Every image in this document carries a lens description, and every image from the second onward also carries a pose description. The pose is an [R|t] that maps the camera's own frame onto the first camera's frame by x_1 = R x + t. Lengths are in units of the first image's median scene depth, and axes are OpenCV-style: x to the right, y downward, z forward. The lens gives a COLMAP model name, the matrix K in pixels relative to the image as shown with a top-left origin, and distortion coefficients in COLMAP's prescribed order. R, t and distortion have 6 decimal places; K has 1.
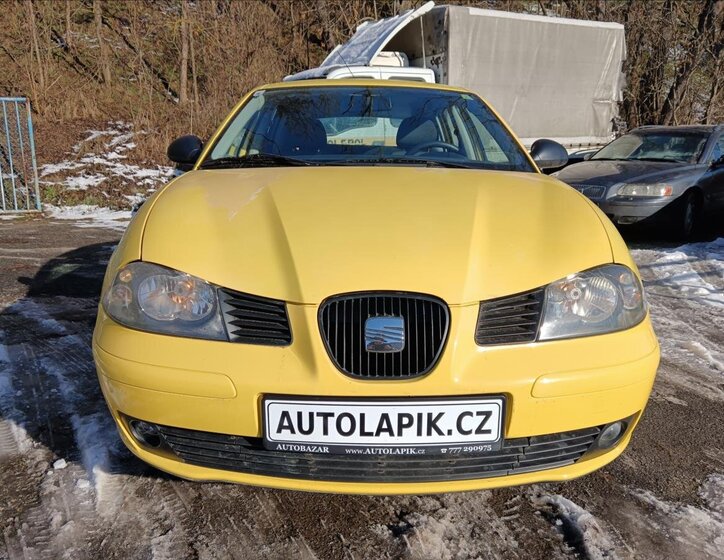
lens RADIAL K [[585.8, 0, 362.0], [0, 585.8, 280.0], [0, 0, 1]] dist [0.003633, -0.003208]
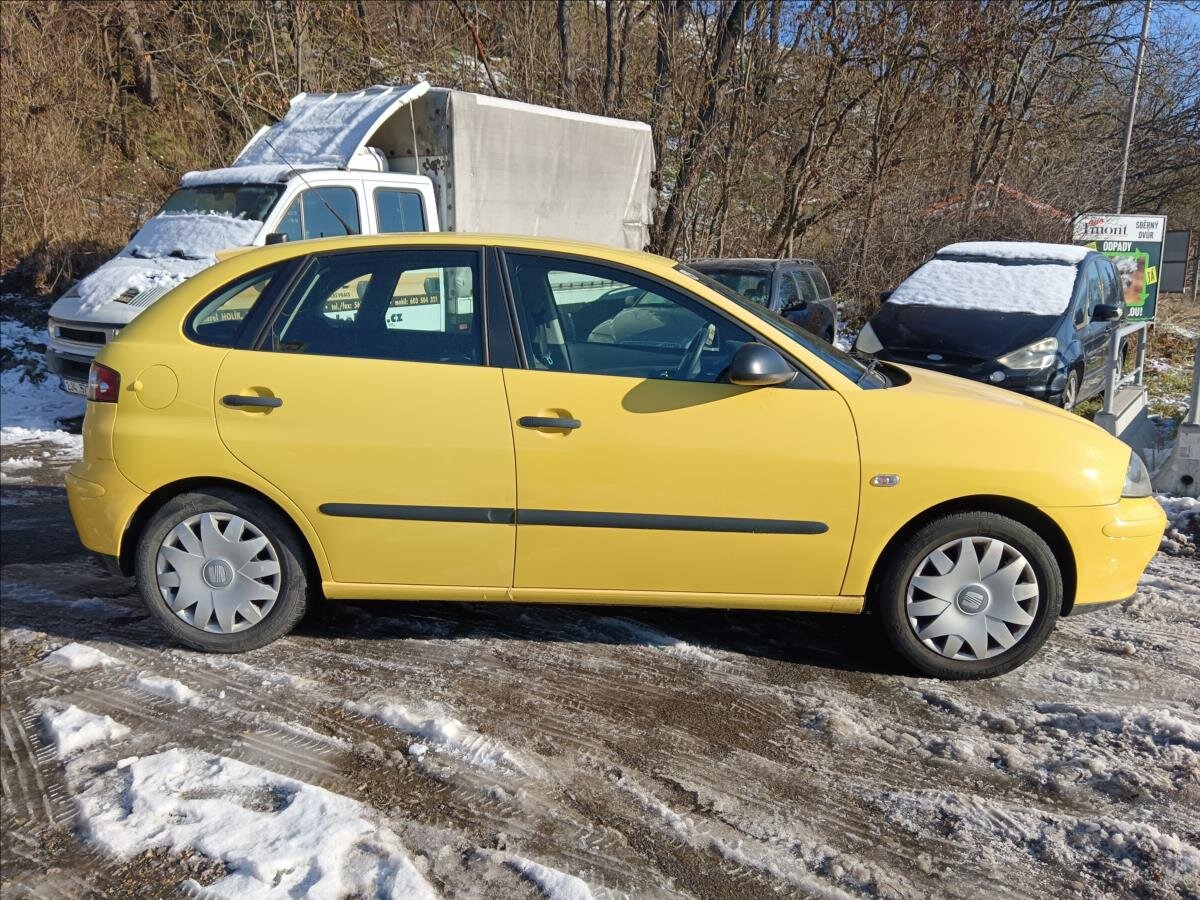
lens RADIAL K [[940.5, 0, 598.9], [0, 940.5, 451.1], [0, 0, 1]] dist [0.005122, -0.005838]
pose [[0.900260, -0.076614, 0.428558, -0.200646], [0.083602, 0.996496, 0.002523, -0.021948], [-0.427250, 0.033557, 0.903511, -0.081494]]
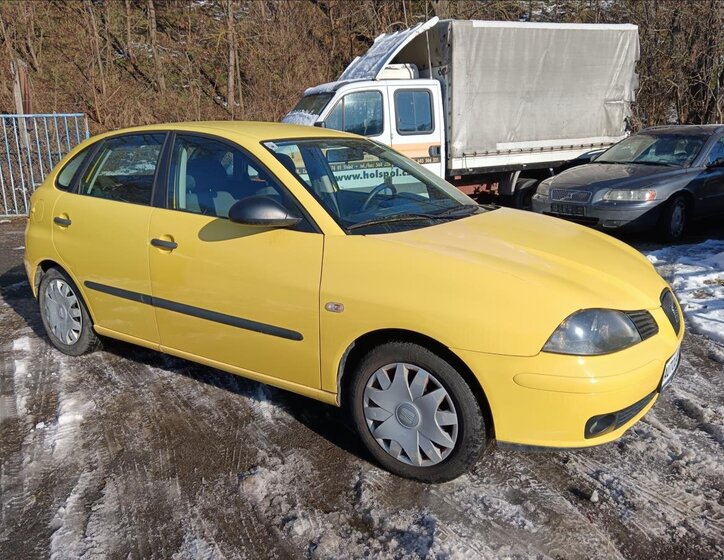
lens RADIAL K [[585.8, 0, 362.0], [0, 585.8, 280.0], [0, 0, 1]] dist [0.003633, -0.003208]
pose [[0.993322, 0.007457, -0.115137, 0.106986], [-0.004606, 0.999677, 0.025003, -0.021118], [0.115287, -0.024305, 0.993035, -0.083818]]
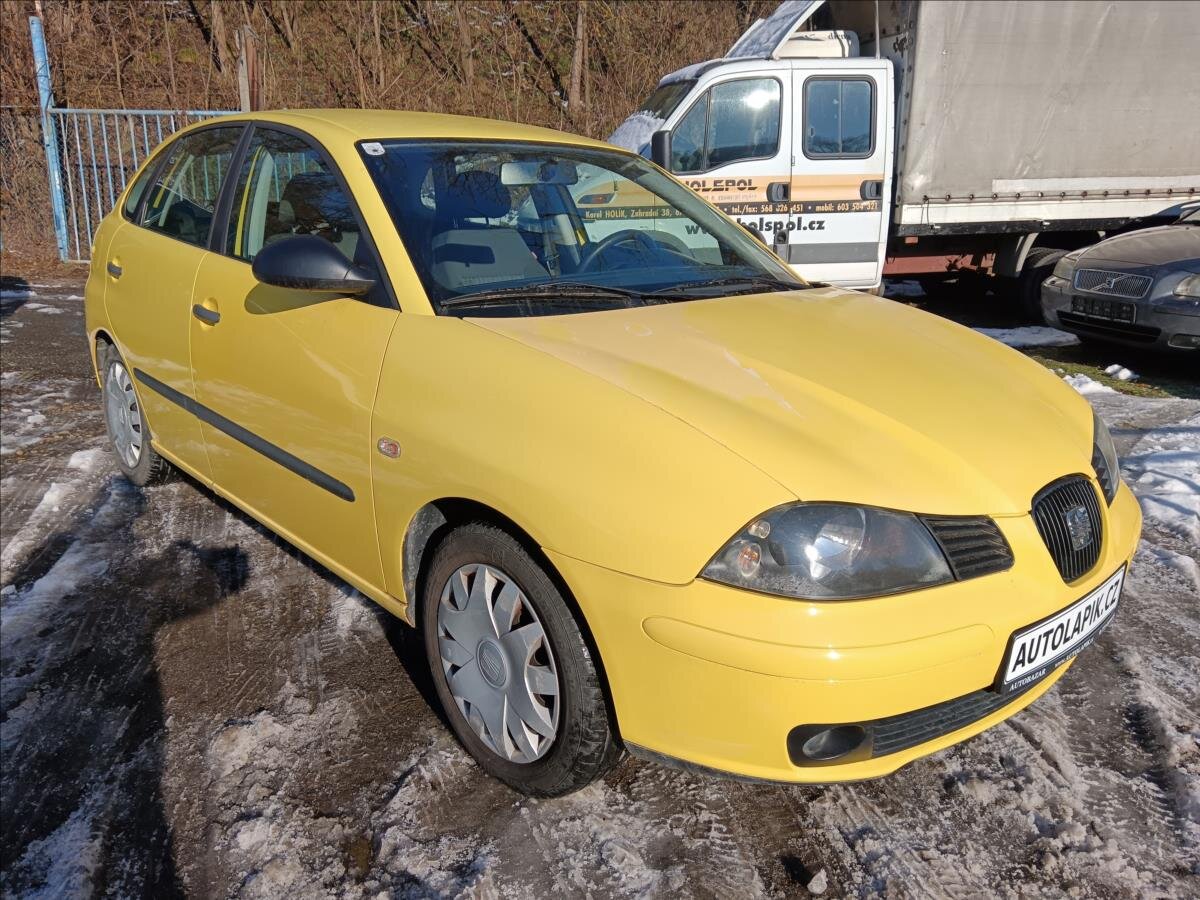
lens RADIAL K [[940.5, 0, 598.9], [0, 940.5, 451.1], [0, 0, 1]] dist [0.005122, -0.005838]
pose [[0.938634, 0.108995, -0.327240, 0.196738], [-0.084356, 0.992488, 0.088611, -0.026543], [0.334440, -0.055569, 0.940777, -0.015502]]
